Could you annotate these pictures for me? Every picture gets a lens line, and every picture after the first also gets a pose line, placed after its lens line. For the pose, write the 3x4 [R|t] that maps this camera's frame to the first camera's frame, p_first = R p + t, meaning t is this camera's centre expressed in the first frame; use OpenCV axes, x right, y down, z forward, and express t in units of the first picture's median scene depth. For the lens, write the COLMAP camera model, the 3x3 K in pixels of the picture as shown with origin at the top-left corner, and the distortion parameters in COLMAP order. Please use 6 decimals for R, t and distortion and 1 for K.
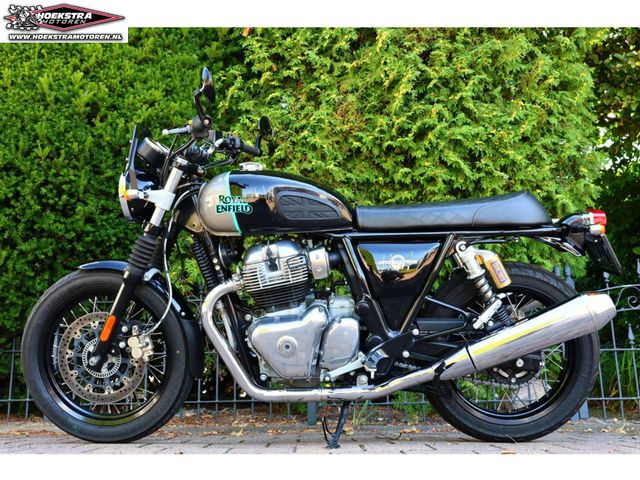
lens RADIAL K [[656.2, 0, 319.6], [0, 656.2, 239.1], [0, 0, 1]] dist [0.002847, 0.000000]
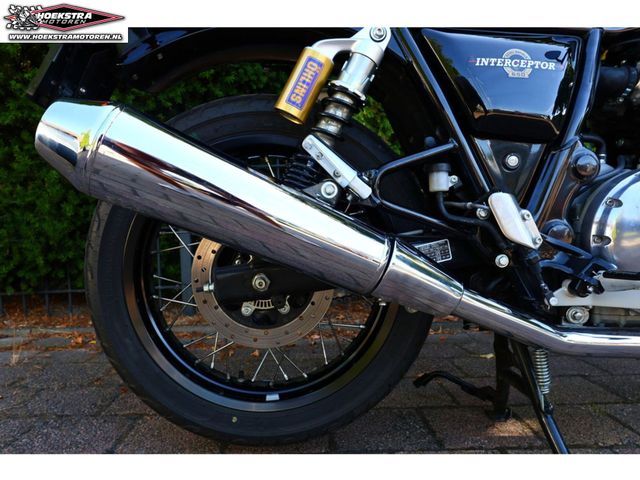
lens RADIAL K [[474.4, 0, 320.0], [0, 474.4, 244.1], [0, 0, 1]] dist [0.008875, -0.000915]
pose [[0.999320, -0.007207, 0.036157, -0.285052], [-0.002947, 0.961961, 0.273171, 0.032392], [-0.036750, -0.273092, 0.961286, 0.469580]]
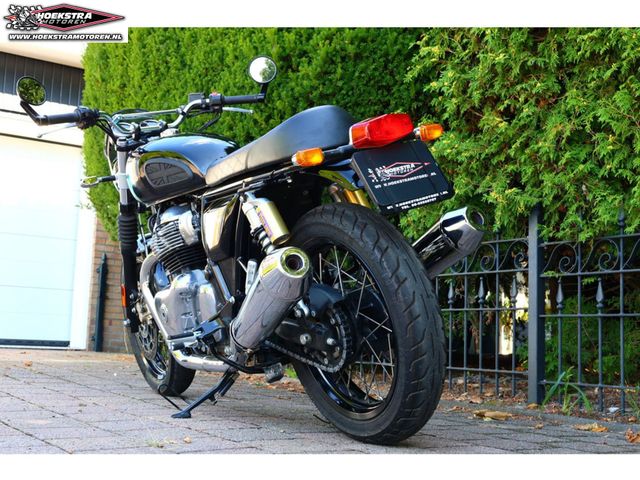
lens RADIAL K [[858.9, 0, 315.8], [0, 858.9, 251.8], [0, 0, 1]] dist [-0.001776, 0.000000]
pose [[0.541581, -0.046058, -0.839386, 0.731272], [0.154120, 0.987014, 0.045281, 0.028048], [0.826400, -0.153889, 0.541646, 0.304801]]
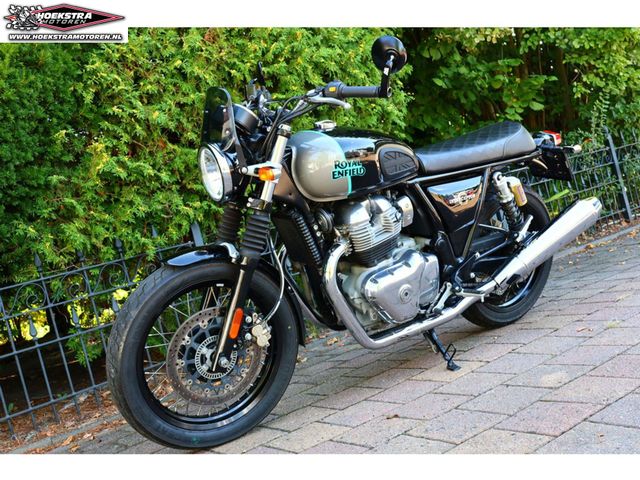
lens RADIAL K [[675.6, 0, 323.0], [0, 675.6, 242.8], [0, 0, 1]] dist [0.006036, 0.000000]
pose [[0.797564, -0.201741, 0.568500, -0.473555], [0.102225, 0.973990, 0.202222, -0.095364], [-0.594510, -0.103170, 0.797442, 0.129248]]
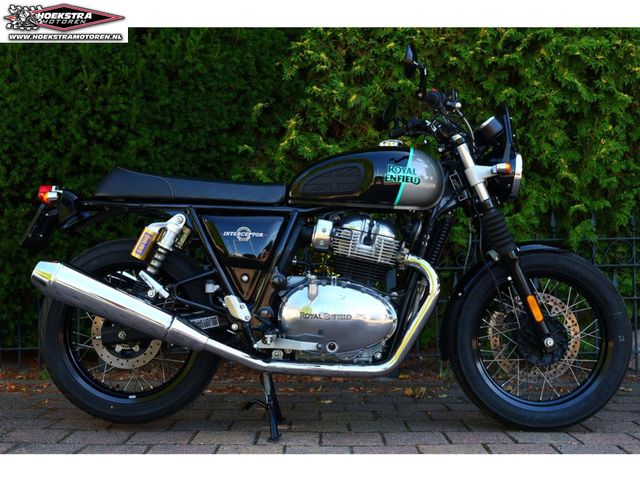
lens RADIAL K [[828.7, 0, 319.7], [0, 828.7, 241.0], [0, 0, 1]] dist [0.000167, 0.000000]
pose [[0.999852, 0.005664, -0.016248, -0.101411], [-0.002147, 0.977950, 0.208828, -0.148350], [0.017073, -0.208762, 0.977817, -0.087322]]
